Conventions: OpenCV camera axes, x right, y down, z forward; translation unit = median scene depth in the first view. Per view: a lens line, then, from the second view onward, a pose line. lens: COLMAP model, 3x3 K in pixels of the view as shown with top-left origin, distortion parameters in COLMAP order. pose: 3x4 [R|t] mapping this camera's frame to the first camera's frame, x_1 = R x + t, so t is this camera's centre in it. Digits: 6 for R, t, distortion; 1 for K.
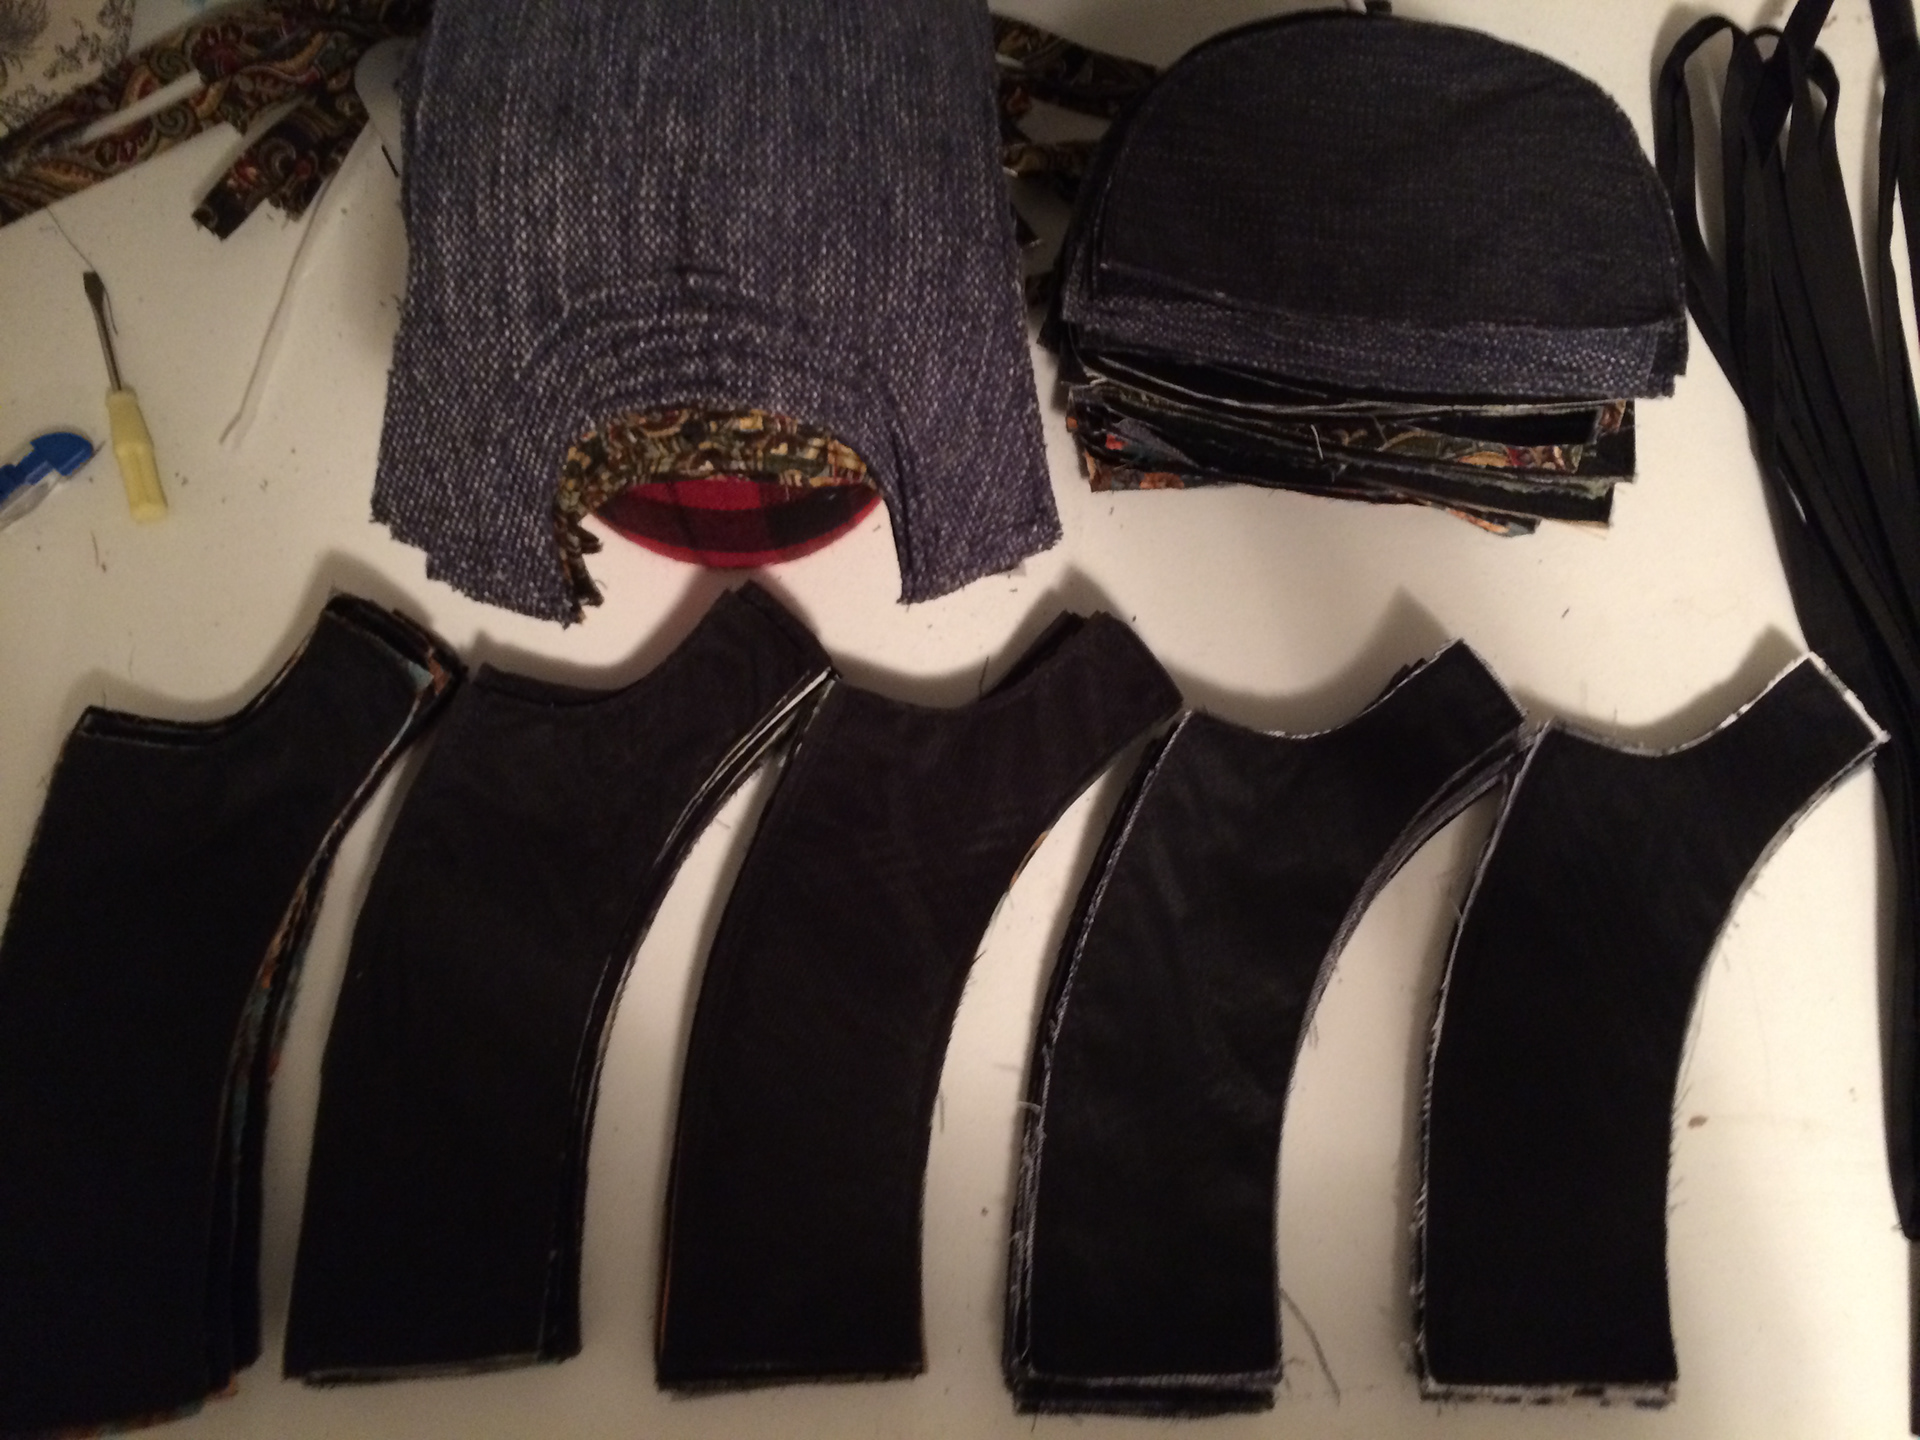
lens RADIAL K [[1700.1, 0, 960.0], [0, 1700.1, 720.0], [0, 0, 1]] dist [-0.061145, 0.006145]
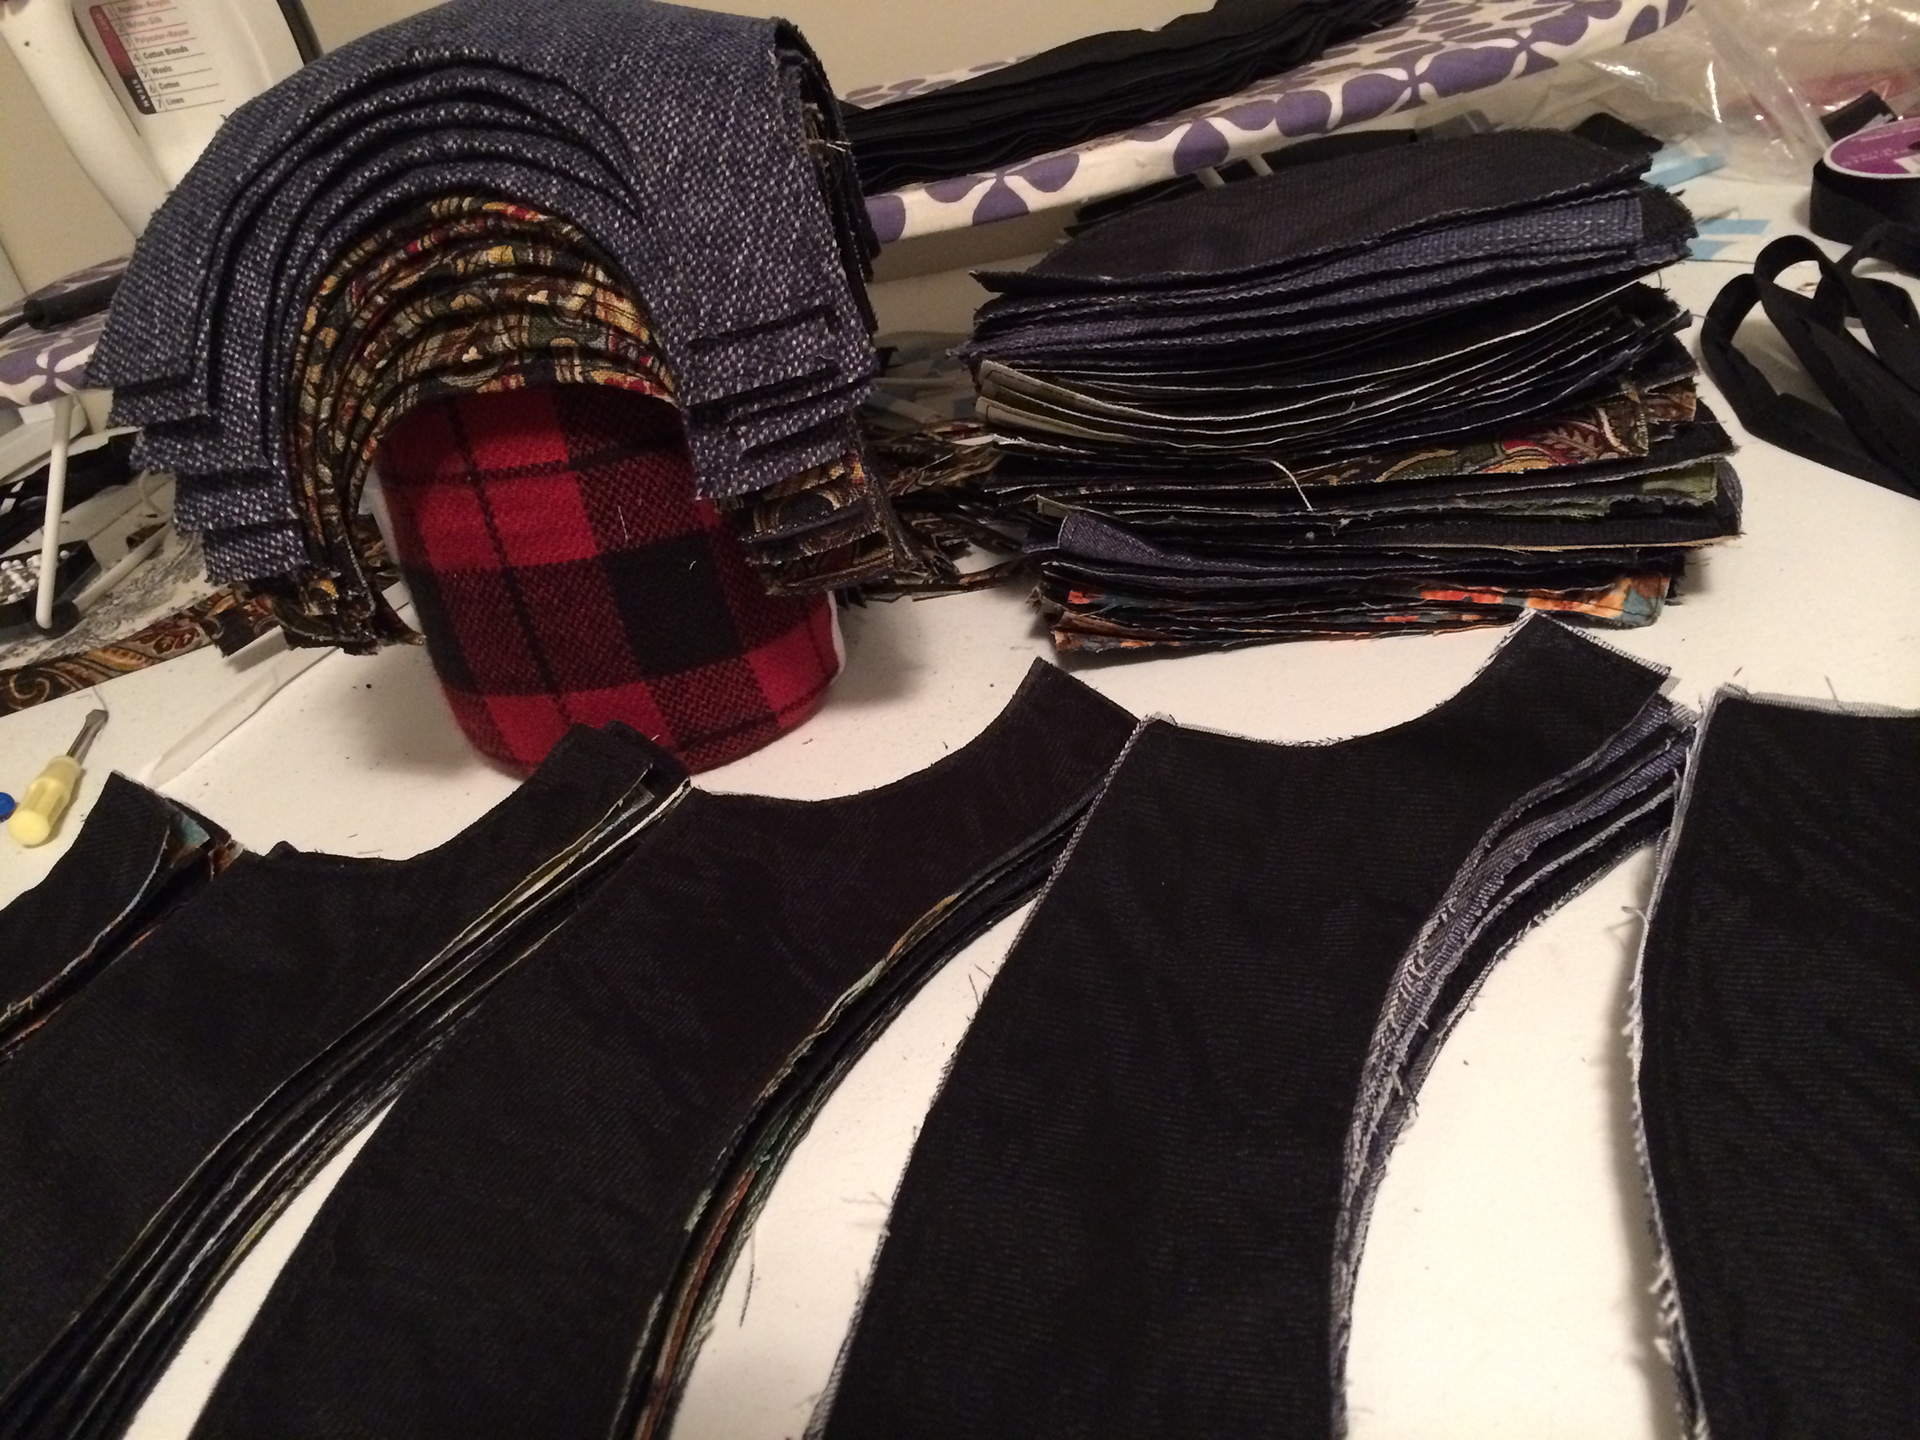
lens RADIAL K [[1635.6, 0, 960.0], [0, 1635.6, 720.0], [0, 0, 1]] dist [-0.002955, -0.003349]
pose [[0.969323, -0.157782, -0.188462, 0.234763], [-0.027123, 0.693410, -0.720032, 0.608065], [0.244290, 0.703056, 0.667859, 0.656324]]
